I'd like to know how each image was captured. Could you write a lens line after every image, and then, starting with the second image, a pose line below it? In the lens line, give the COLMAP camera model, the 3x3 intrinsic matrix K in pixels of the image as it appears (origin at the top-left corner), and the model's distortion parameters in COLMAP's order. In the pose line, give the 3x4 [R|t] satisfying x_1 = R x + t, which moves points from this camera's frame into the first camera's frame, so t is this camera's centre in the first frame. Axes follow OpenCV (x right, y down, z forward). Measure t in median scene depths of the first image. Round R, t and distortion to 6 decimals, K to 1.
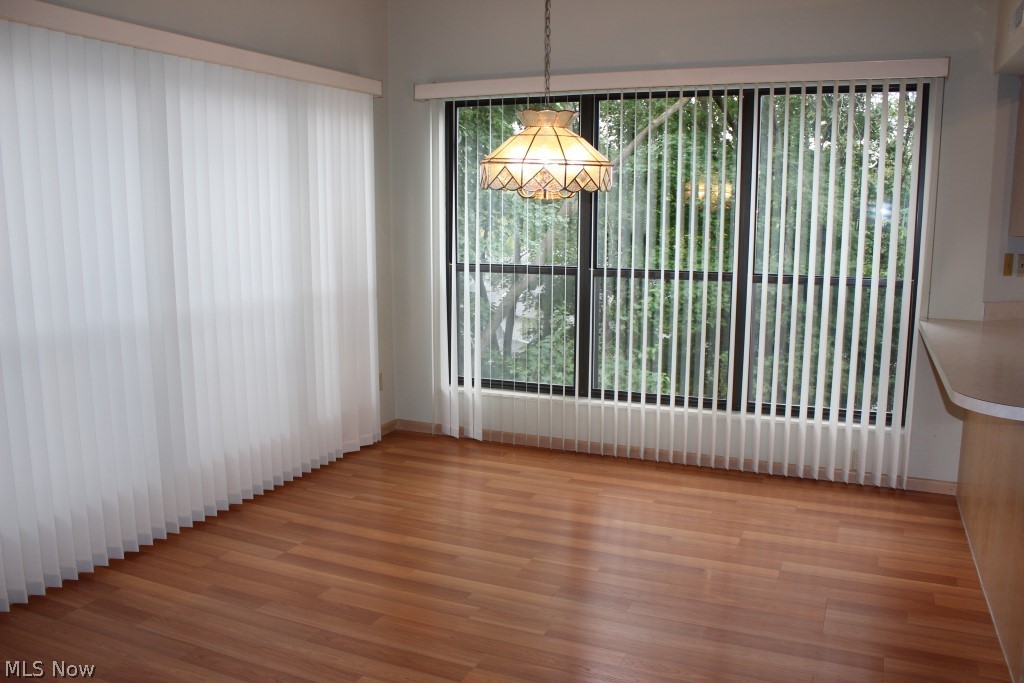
lens RADIAL K [[838.6, 0, 510.3], [0, 838.6, 352.3], [0, 0, 1]] dist [-0.193316, 0.128827]
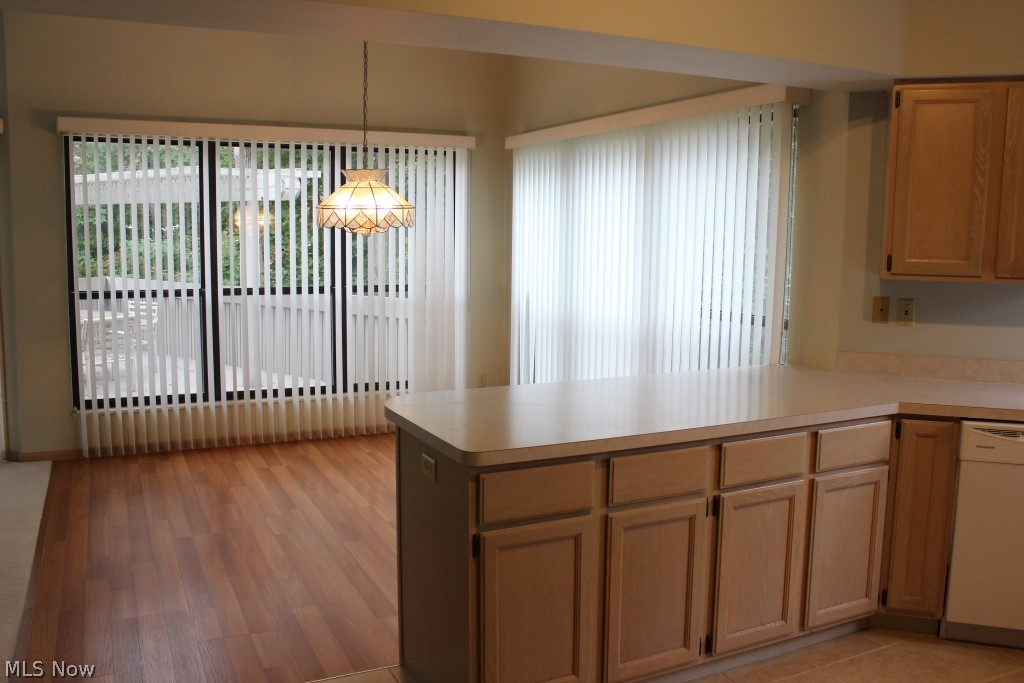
lens RADIAL K [[850.6, 0, 506.3], [0, 850.6, 339.7], [0, 0, 1]] dist [-0.158724, 0.131238]
pose [[0.747672, 0.085776, -0.658505, 0.809108], [-0.126438, 0.991871, -0.014358, -0.015004], [0.651920, 0.093996, 0.752439, 0.087229]]
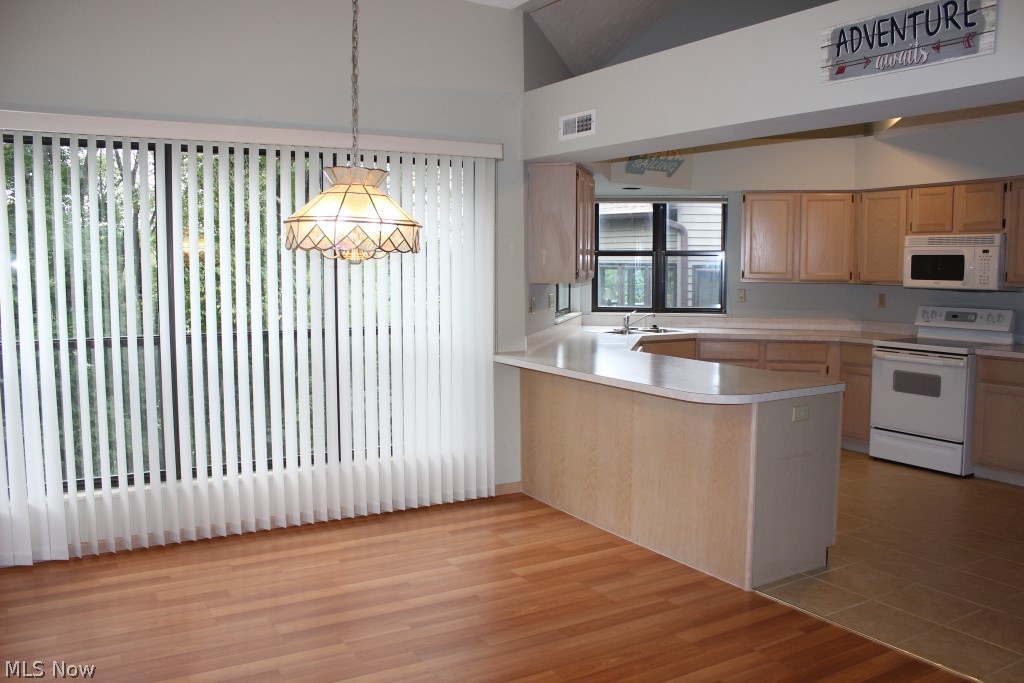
lens RADIAL K [[850.6, 0, 506.3], [0, 850.6, 339.7], [0, 0, 1]] dist [-0.158724, 0.131238]
pose [[0.593323, -0.075897, 0.801379, -0.474199], [0.145068, 0.989327, -0.013708, -0.037577], [-0.791785, 0.124388, 0.598000, 0.206285]]
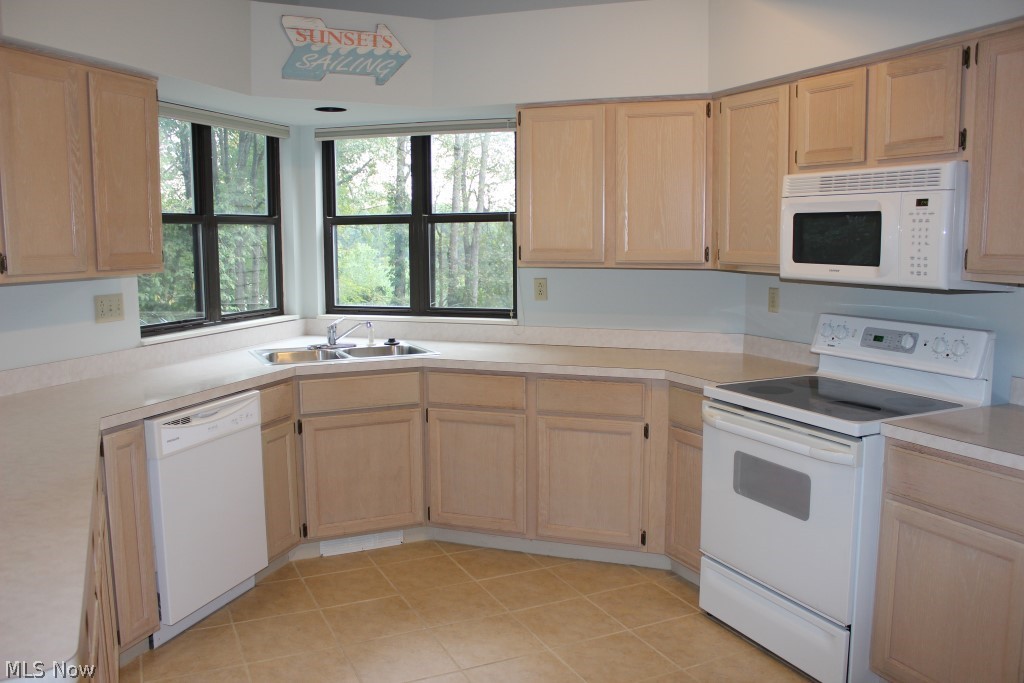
lens RADIAL K [[850.6, 0, 506.3], [0, 850.6, 339.7], [0, 0, 1]] dist [-0.158724, 0.131238]
pose [[0.672383, -0.101327, 0.733235, 0.381566], [0.141907, 0.989858, 0.006659, -0.032694], [-0.726473, 0.099574, 0.679943, 0.187939]]
